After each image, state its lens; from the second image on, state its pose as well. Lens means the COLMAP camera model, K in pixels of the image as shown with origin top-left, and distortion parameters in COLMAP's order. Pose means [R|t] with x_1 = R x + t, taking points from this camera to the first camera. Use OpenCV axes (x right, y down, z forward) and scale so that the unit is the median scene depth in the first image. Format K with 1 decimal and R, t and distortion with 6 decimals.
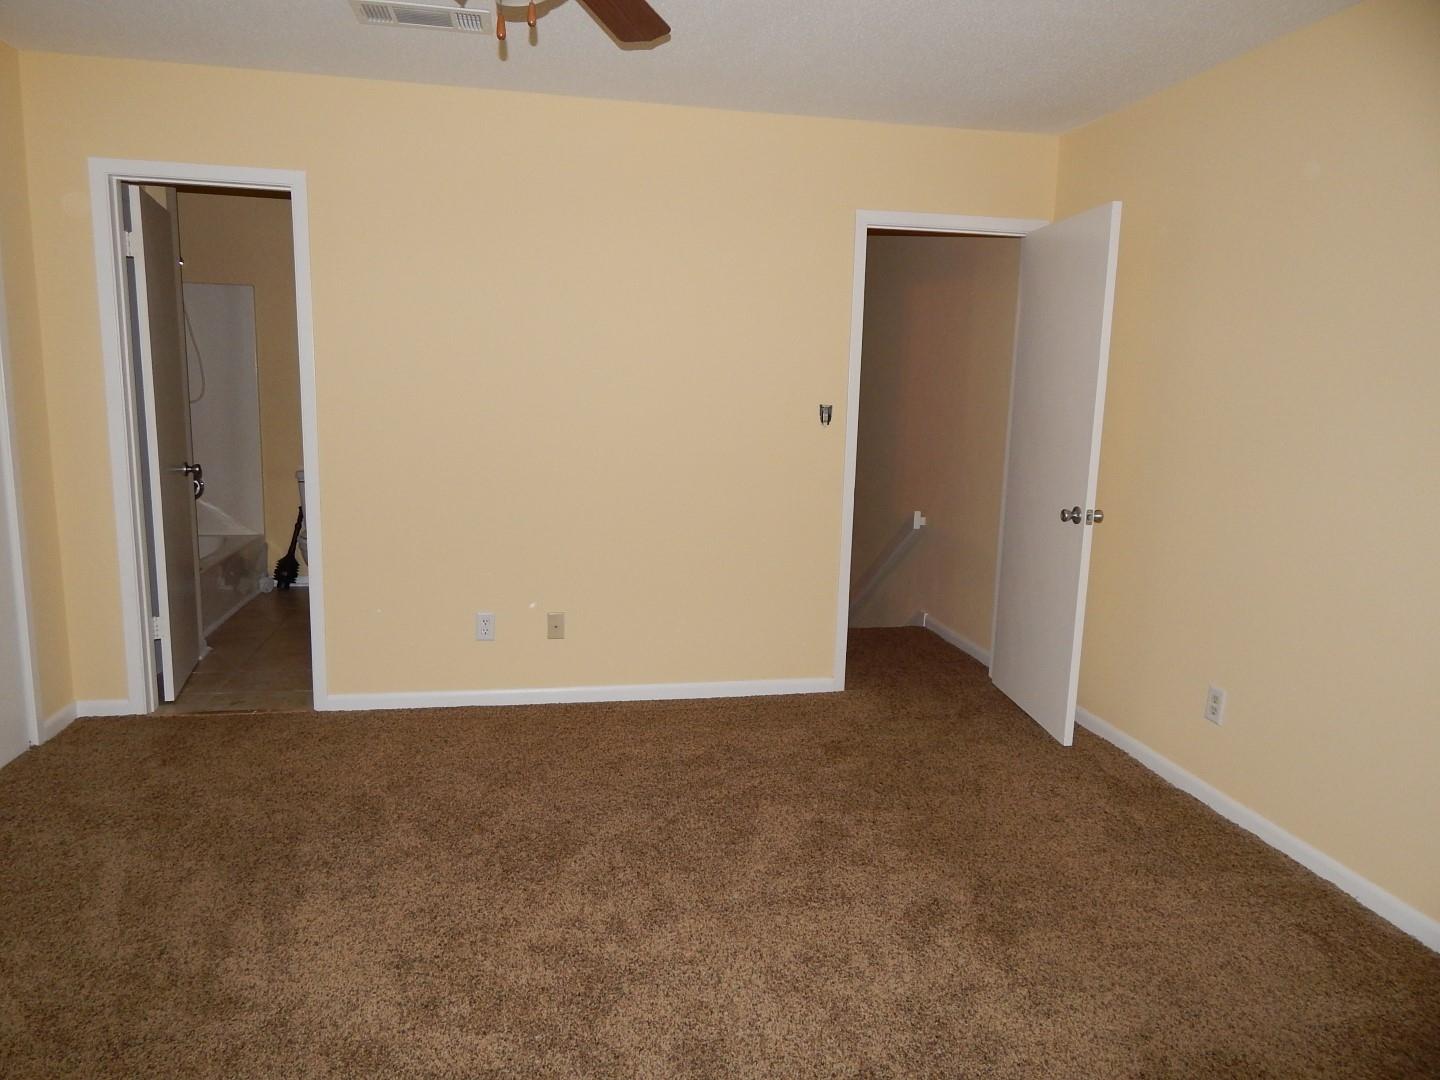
lens RADIAL K [[953.1, 0, 714.6], [0, 953.1, 526.5], [0, 0, 1]] dist [0.006613, -0.005144]
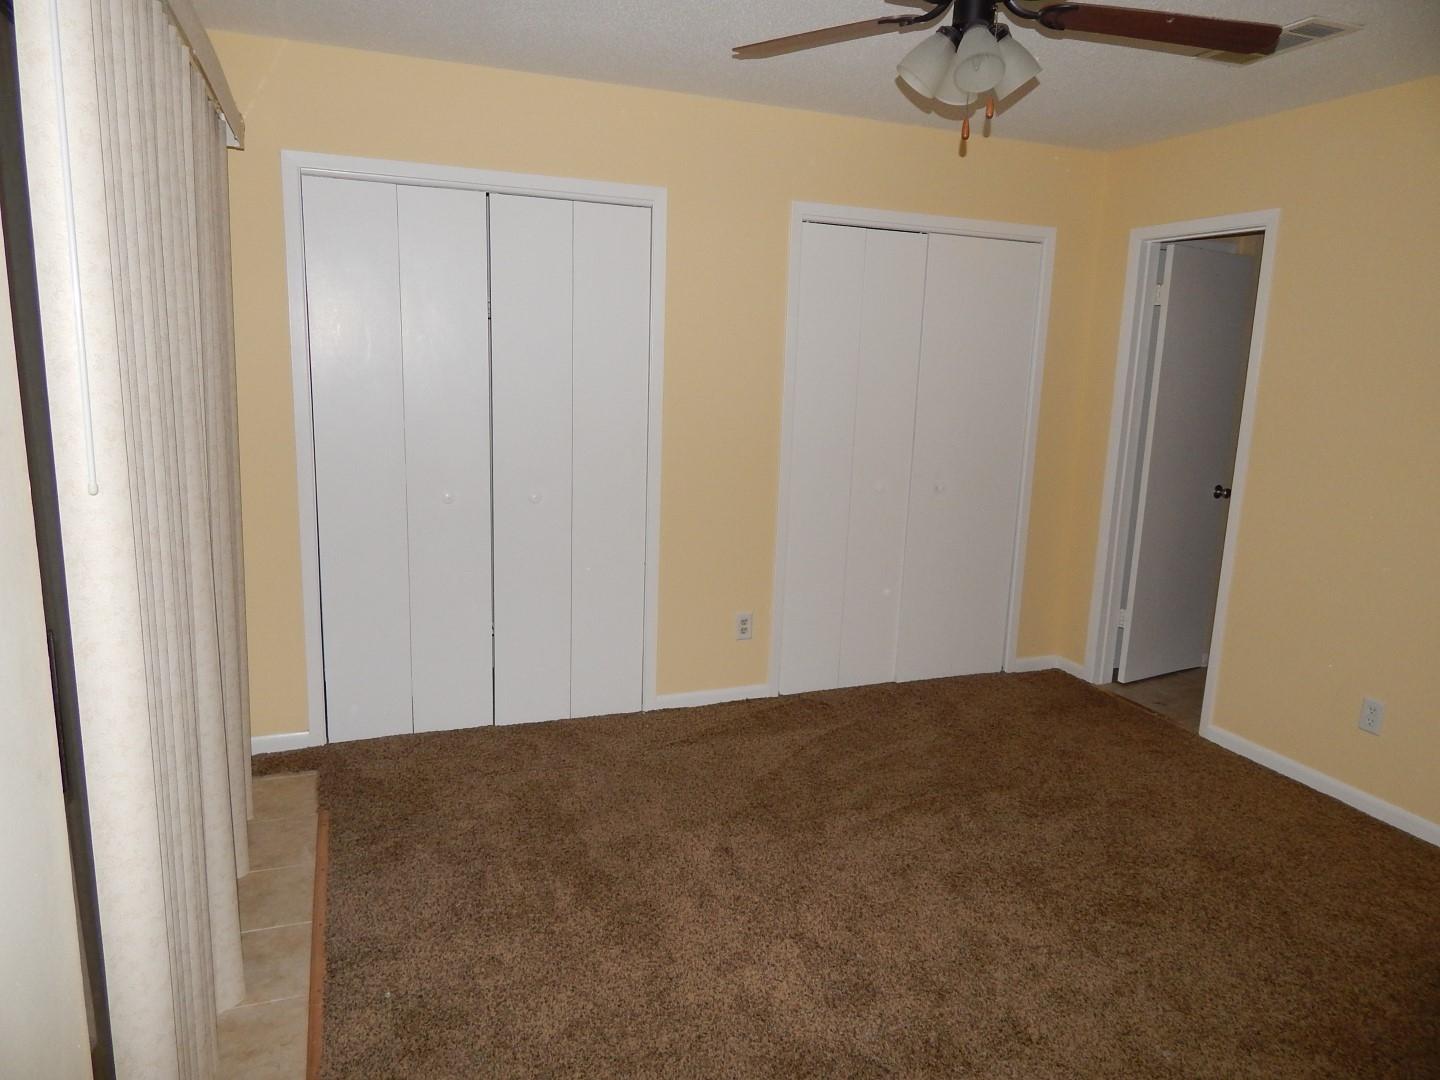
lens RADIAL K [[953.1, 0, 717.0], [0, 953.1, 543.9], [0, 0, 1]] dist [0.006613, -0.005144]
pose [[0.171512, 0.169110, -0.970559, 0.468588], [-0.169682, 0.975506, 0.139987, -0.065239], [0.970460, 0.140677, 0.196005, 0.269013]]
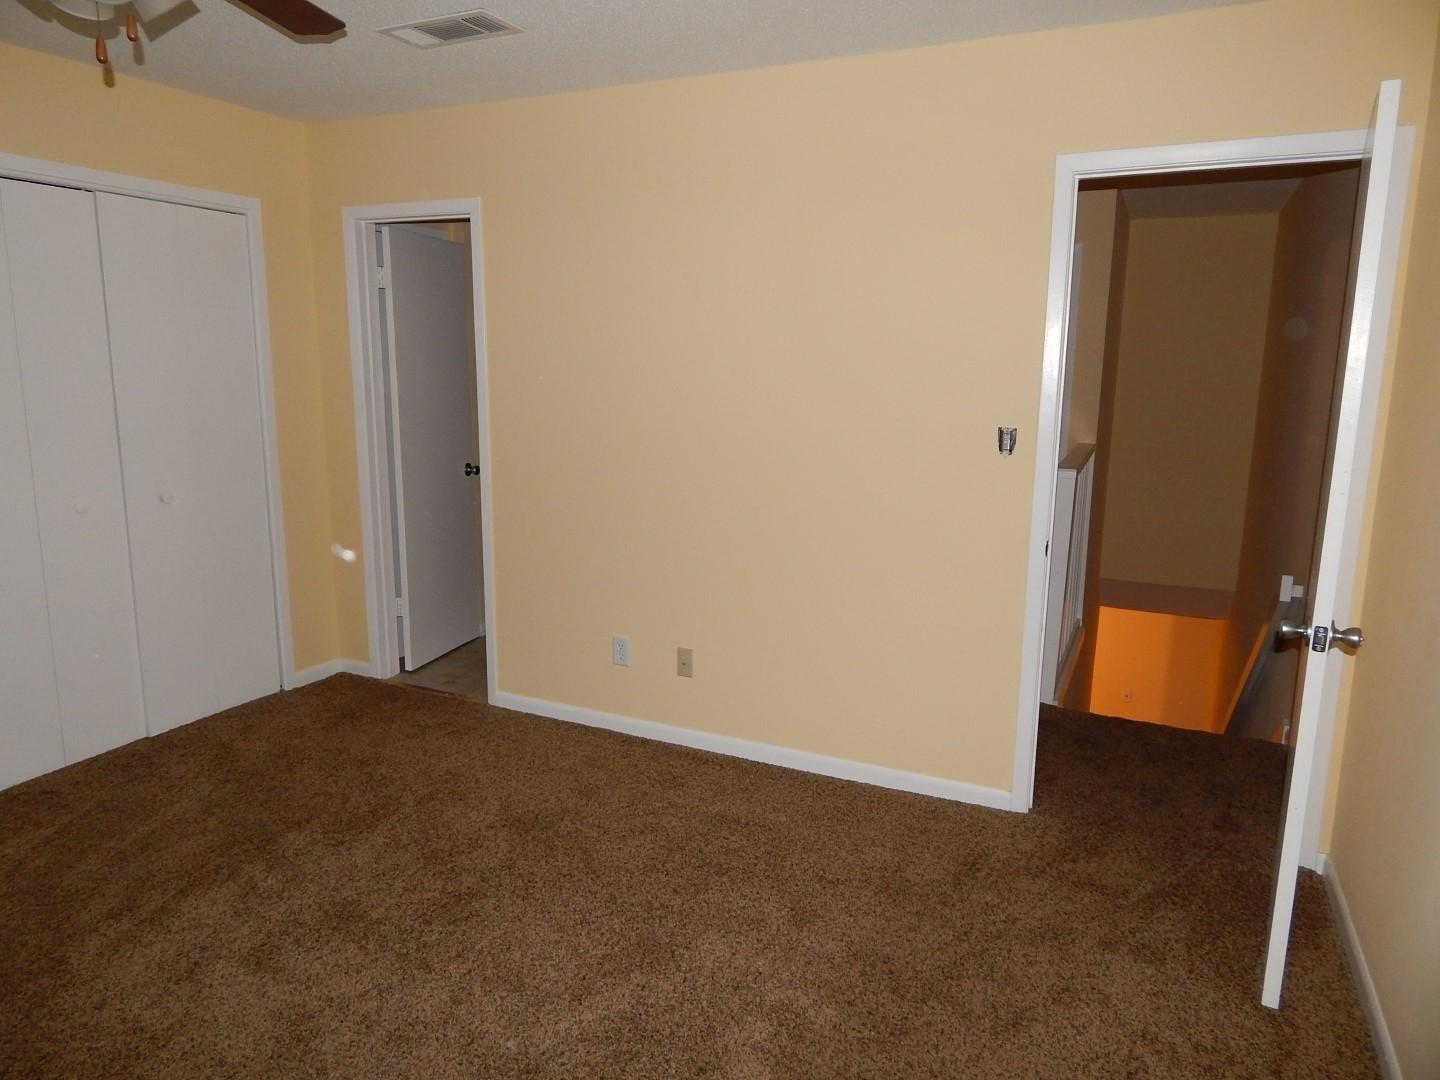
lens RADIAL K [[953.1, 0, 730.1], [0, 953.1, 522.9], [0, 0, 1]] dist [0.006613, -0.005144]
pose [[0.801926, 0.083823, -0.591514, 0.423307], [-0.077209, 0.996346, 0.036519, -0.070001], [0.592414, 0.016384, 0.805467, 0.302459]]
